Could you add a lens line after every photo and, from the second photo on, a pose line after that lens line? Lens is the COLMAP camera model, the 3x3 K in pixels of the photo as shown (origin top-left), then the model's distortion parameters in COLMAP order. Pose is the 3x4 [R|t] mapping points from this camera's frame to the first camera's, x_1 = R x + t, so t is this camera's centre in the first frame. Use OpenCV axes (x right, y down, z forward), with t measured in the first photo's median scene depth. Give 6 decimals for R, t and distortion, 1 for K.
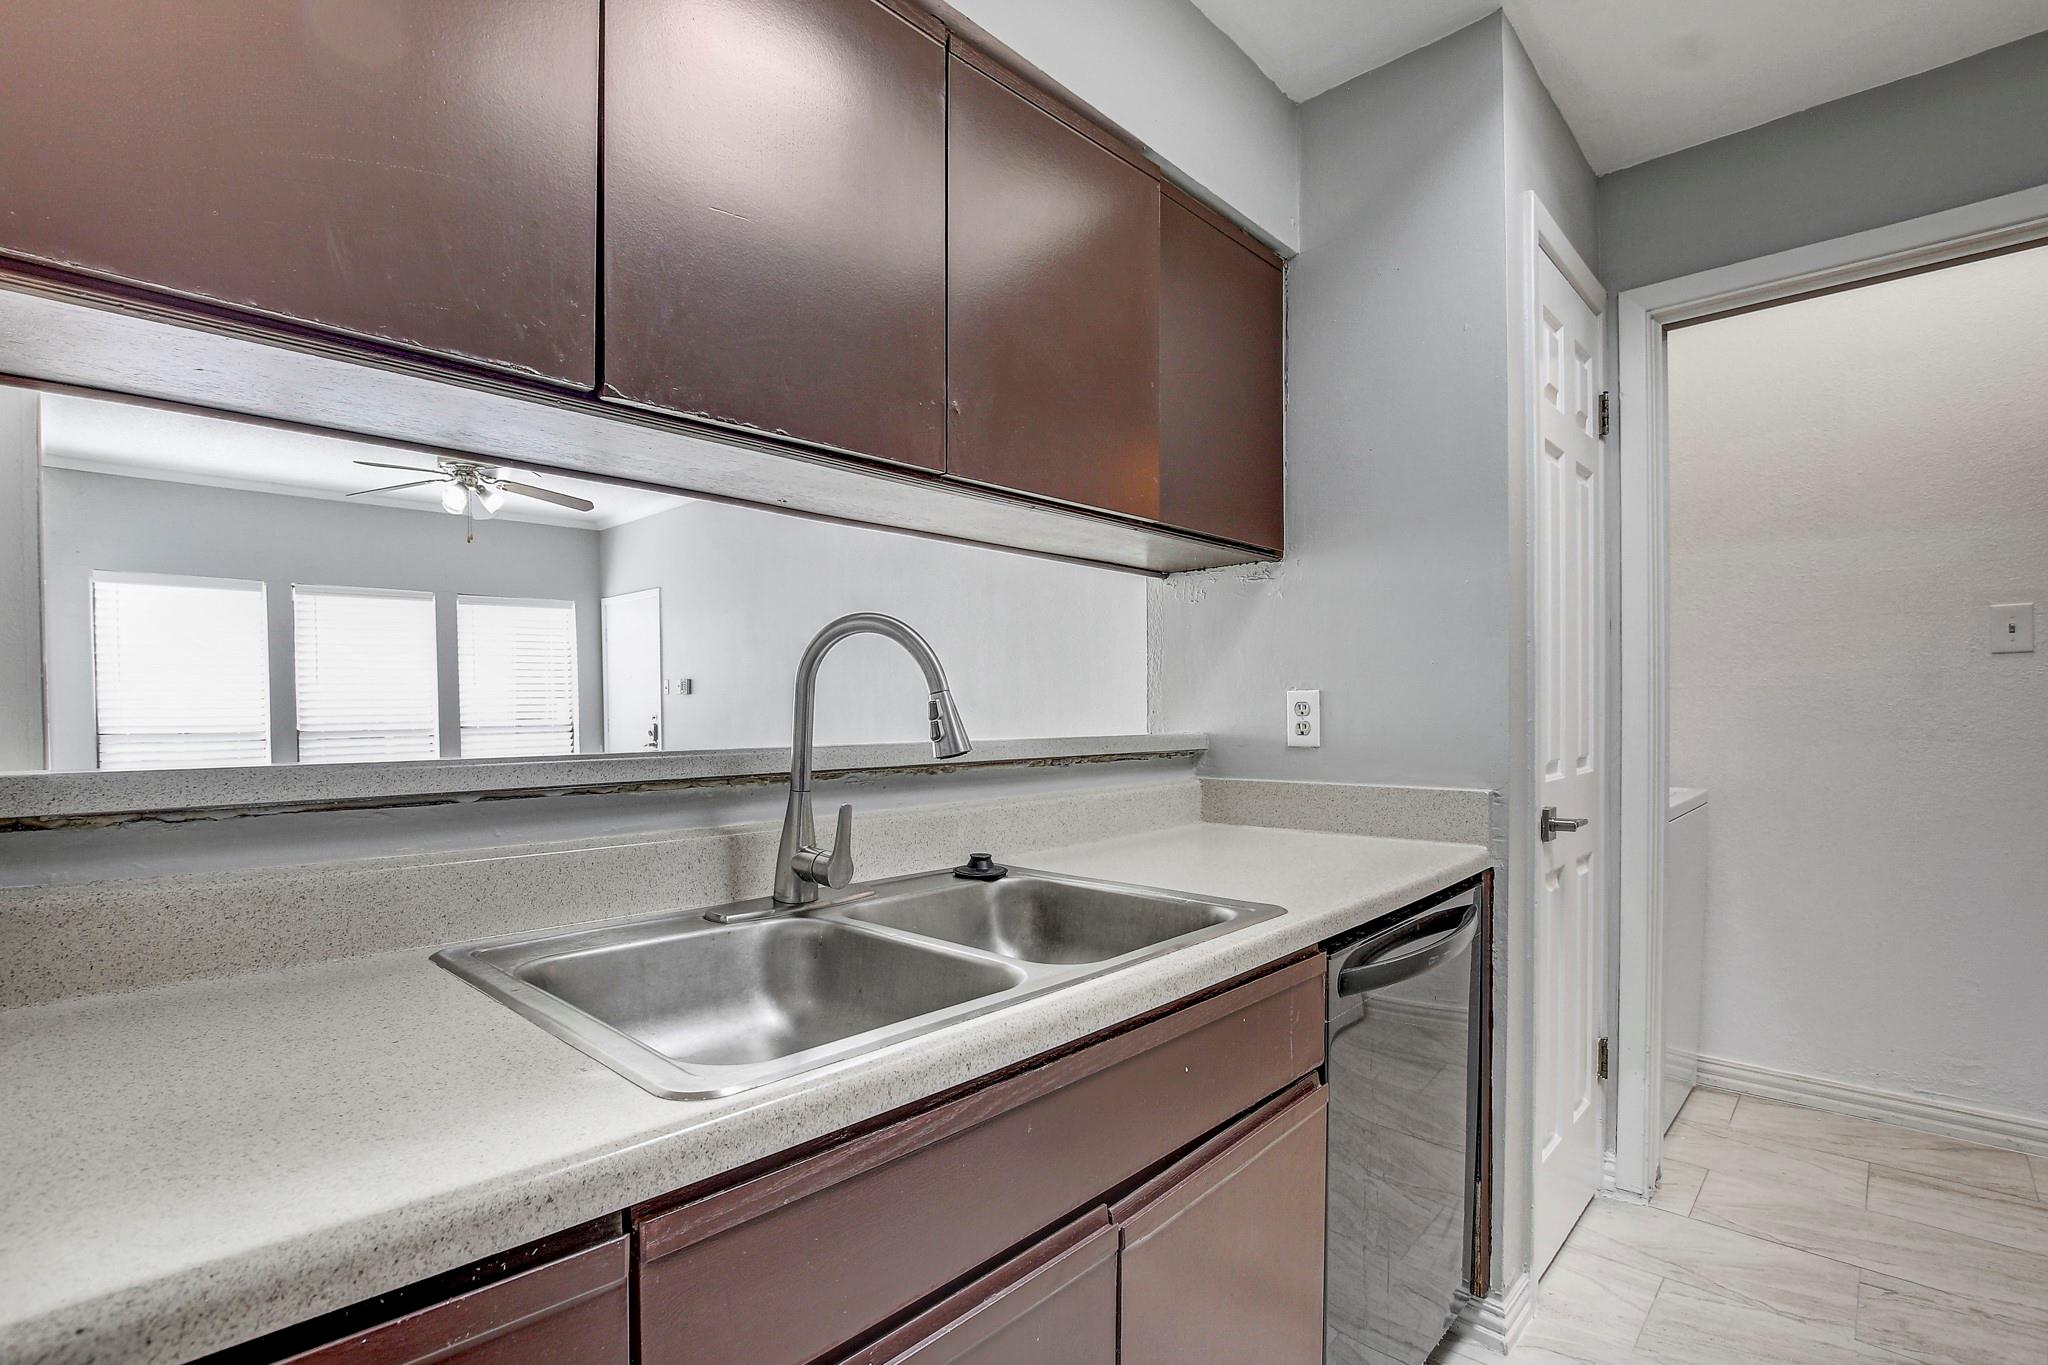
lens RADIAL K [[959.9, 0, 1024.7], [0, 959.9, 730.5], [0, 0, 1]] dist [-0.030603, 0.001799]
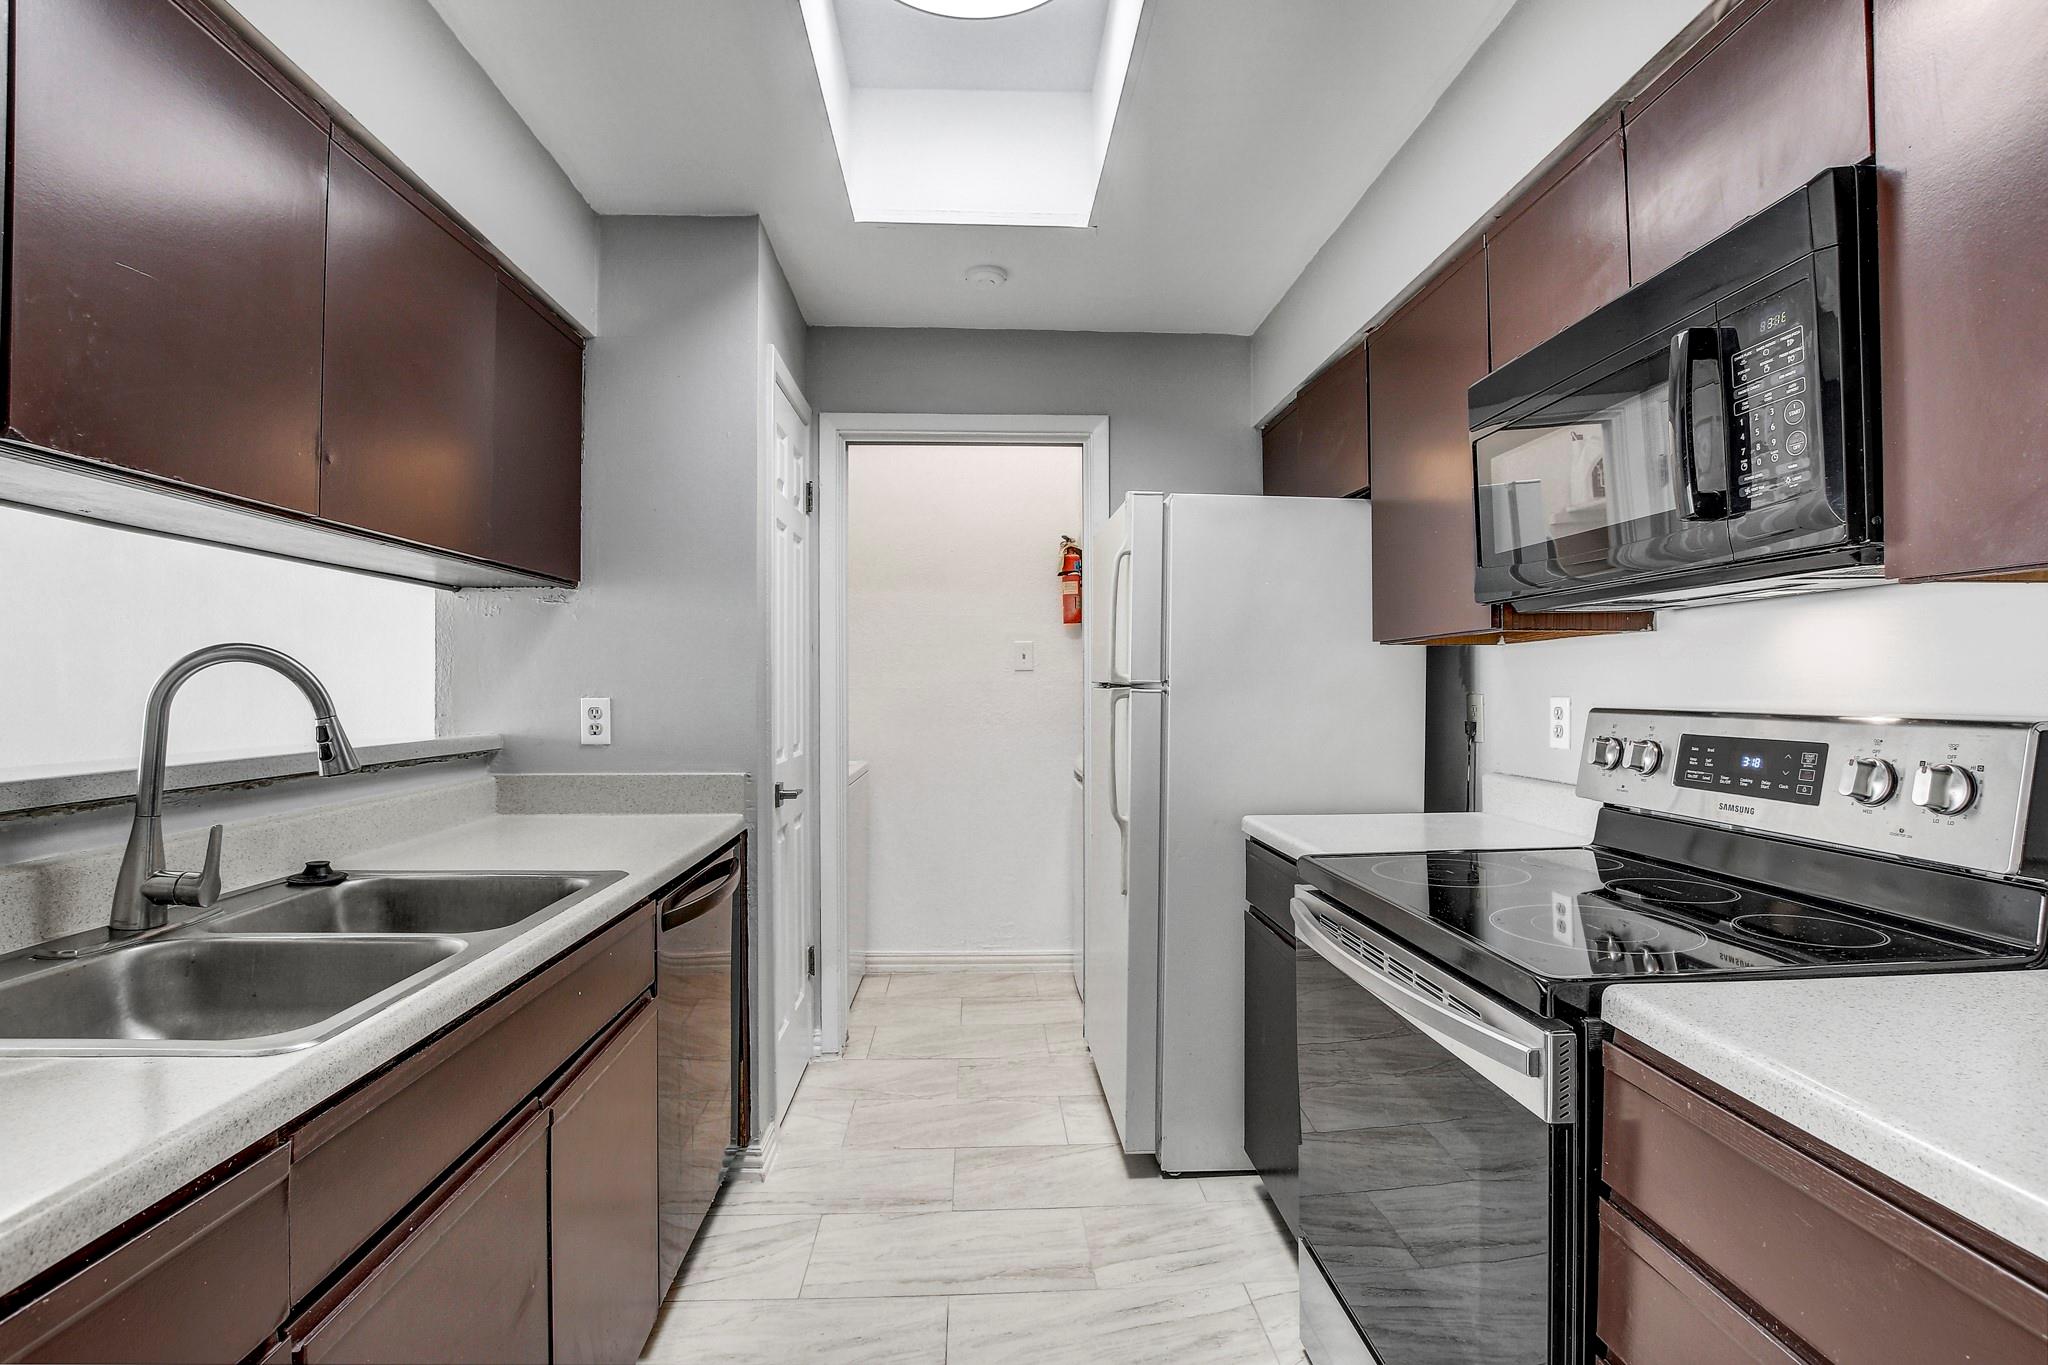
lens RADIAL K [[950.5, 0, 1024.0], [0, 950.5, 682.5], [0, 0, 1]] dist [-0.029143, 0.001371]
pose [[0.694954, 0.009129, 0.718997, -0.218194], [0.009741, 0.999708, -0.022108, -0.034294], [-0.718989, 0.022367, 0.694662, -0.246718]]
